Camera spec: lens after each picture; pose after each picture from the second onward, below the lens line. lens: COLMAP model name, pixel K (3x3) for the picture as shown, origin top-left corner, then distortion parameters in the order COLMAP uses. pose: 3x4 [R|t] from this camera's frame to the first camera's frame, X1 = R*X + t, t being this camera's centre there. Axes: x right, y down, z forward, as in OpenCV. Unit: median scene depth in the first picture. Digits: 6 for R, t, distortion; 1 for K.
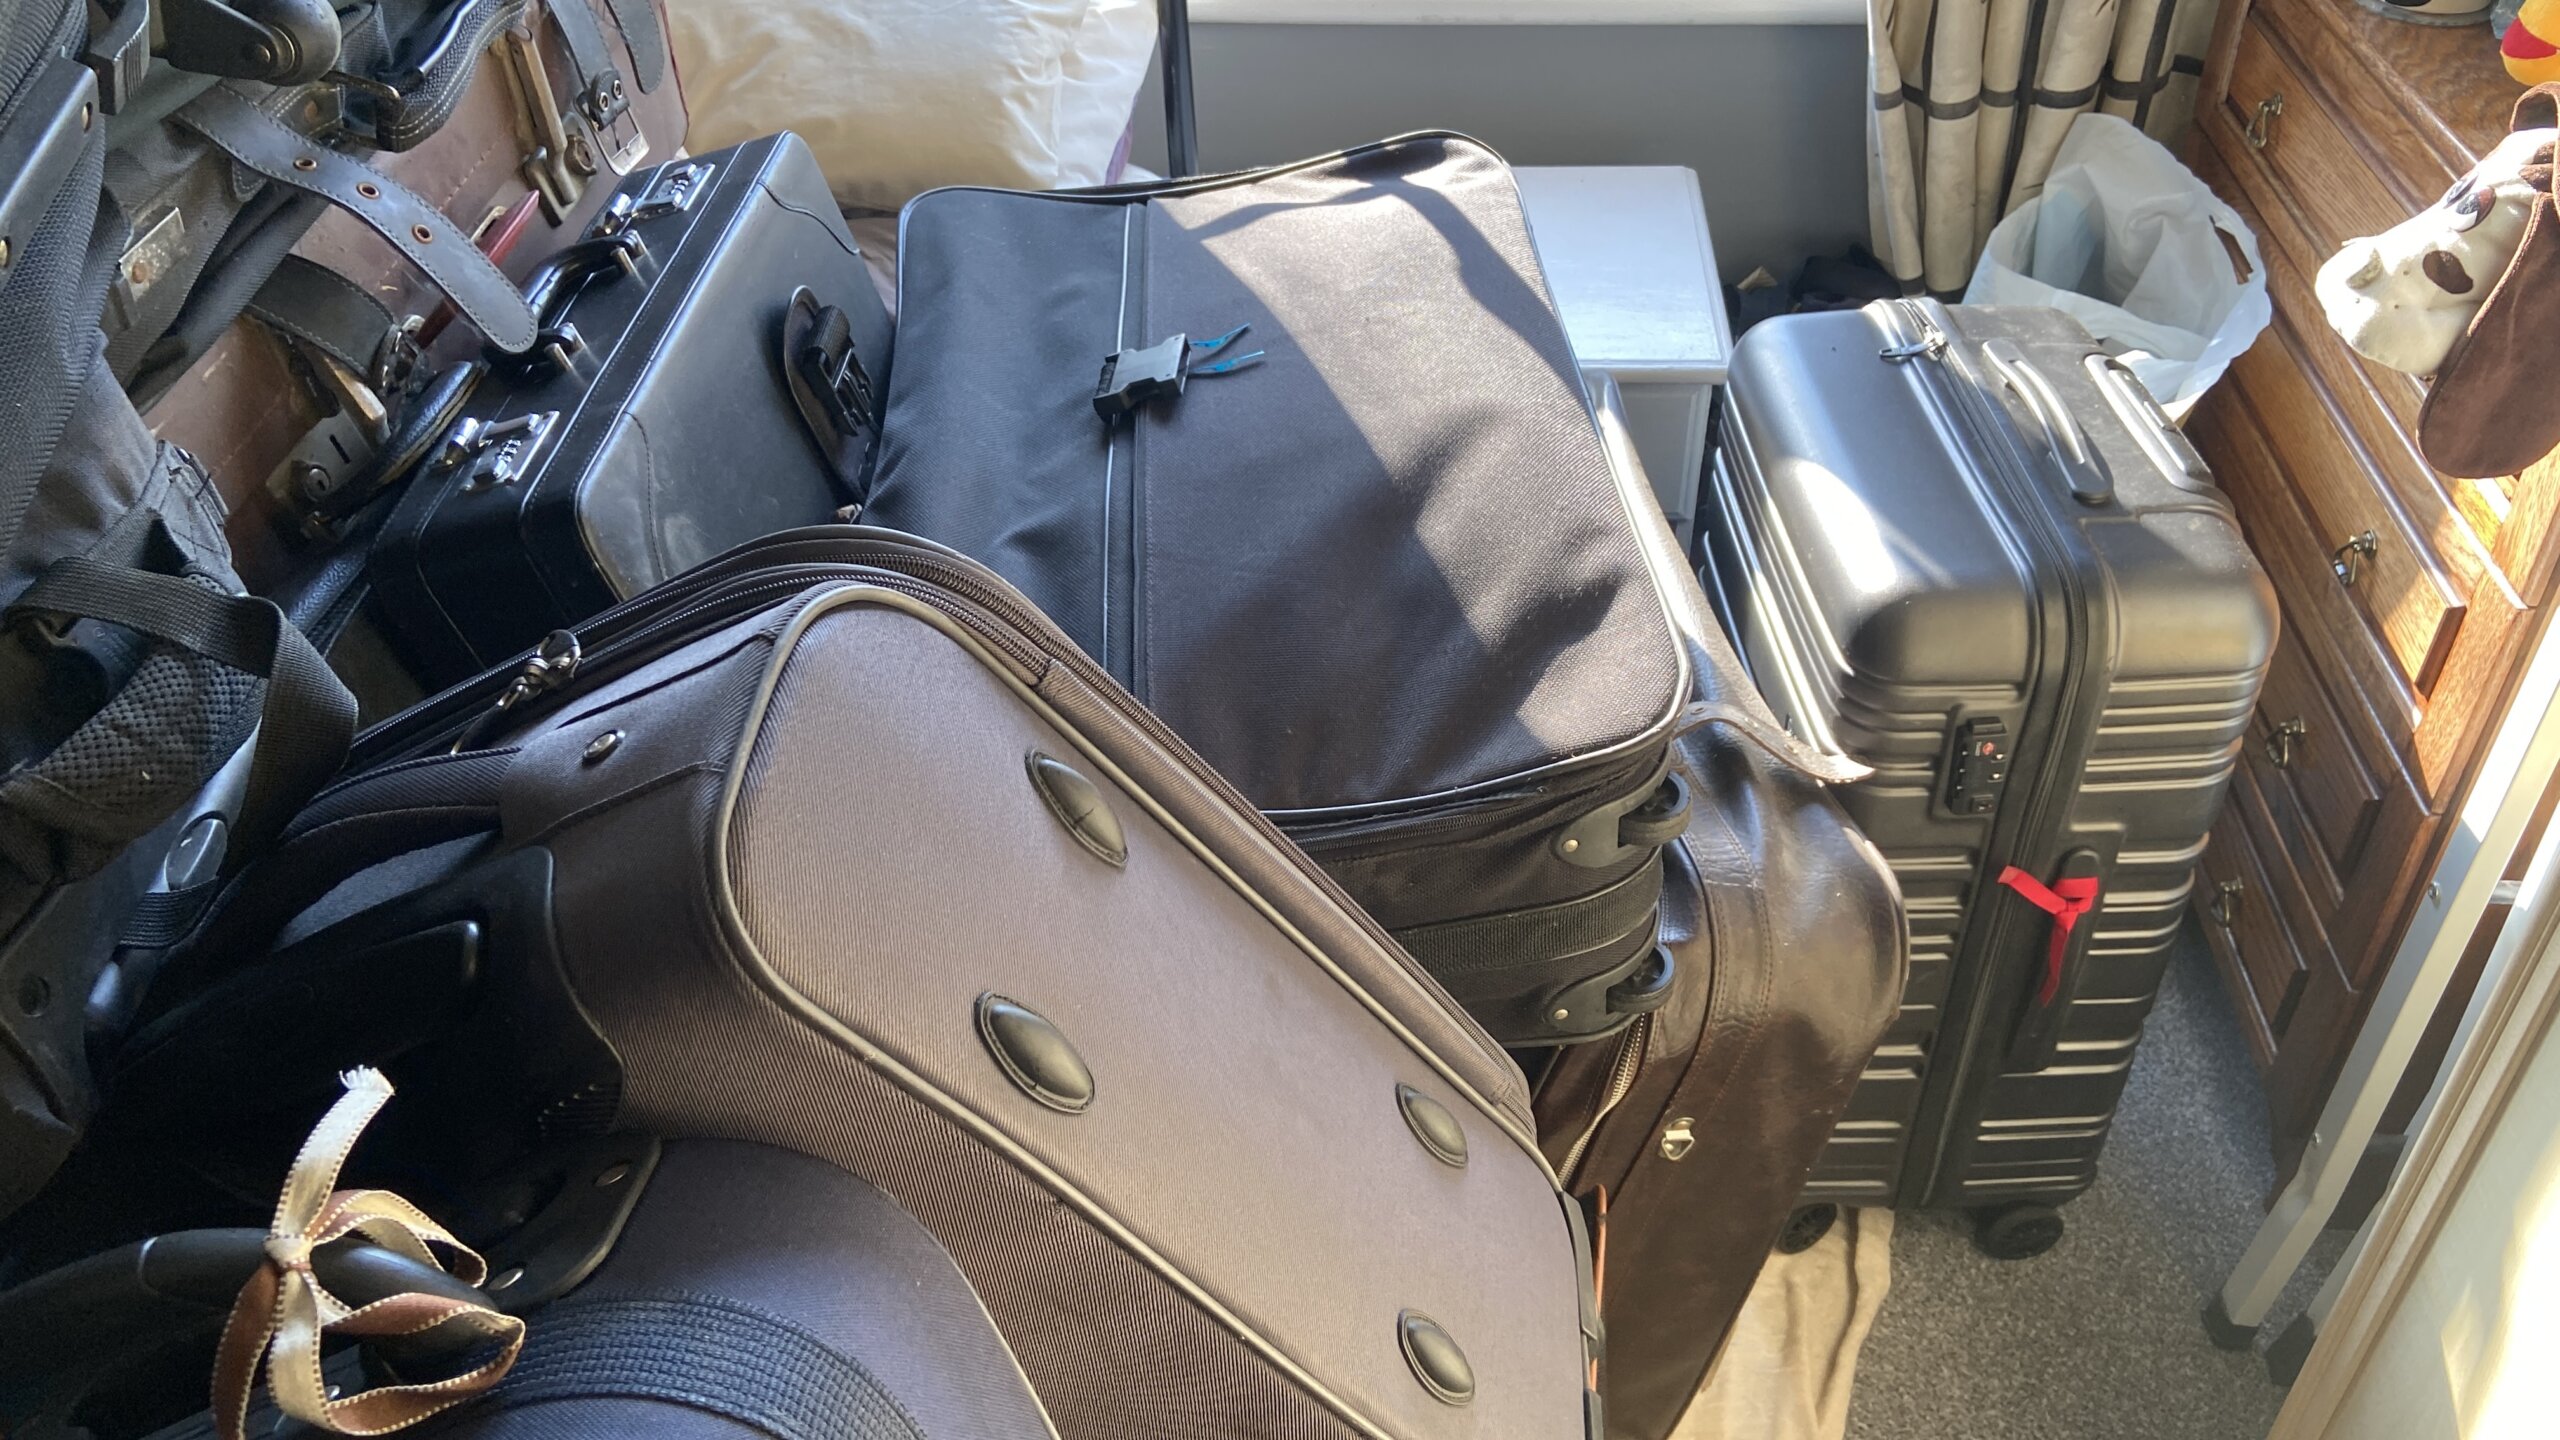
lens RADIAL K [[1938.6, 0, 1273.6], [0, 1938.6, 649.5], [0, 0, 1]] dist [0.113163, -0.127114]
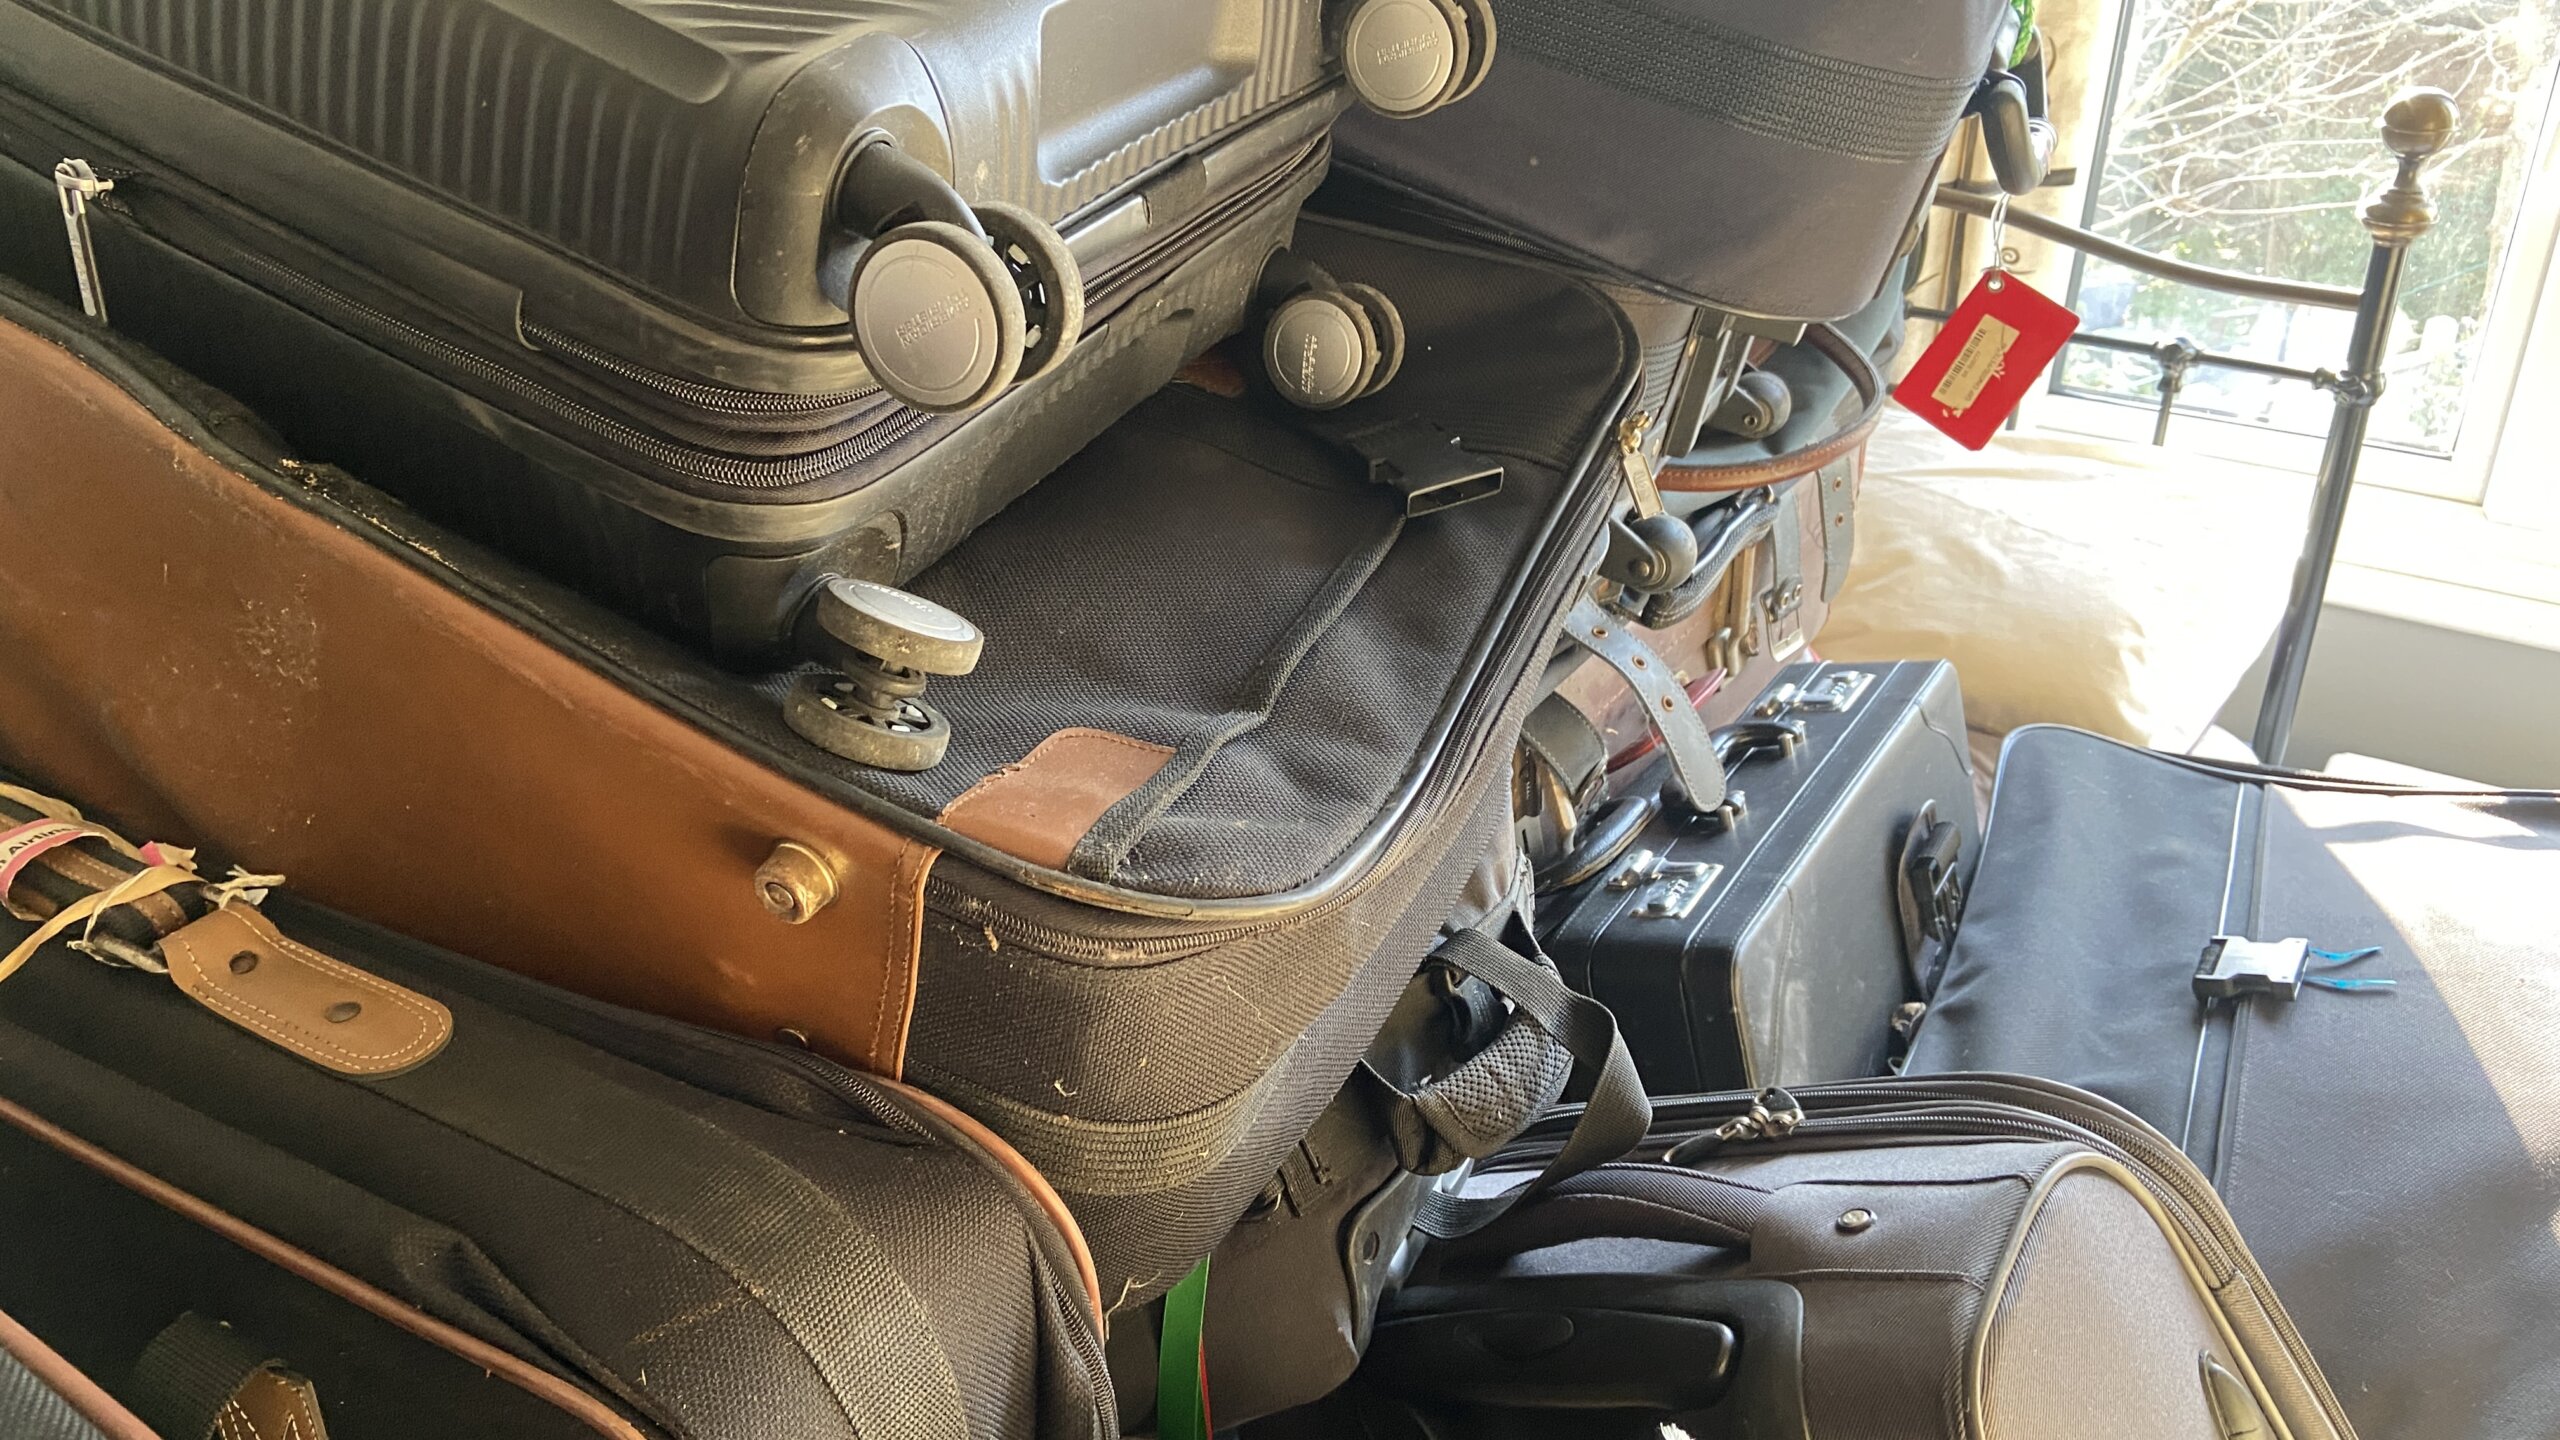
lens RADIAL K [[1938.6, 0, 1273.6], [0, 1938.6, 649.5], [0, 0, 1]] dist [0.113163, -0.127114]
pose [[0.872120, 0.224121, -0.434945, -0.098025], [-0.308804, 0.941642, -0.133976, -0.003571], [0.379536, 0.251156, 0.890434, -0.134820]]
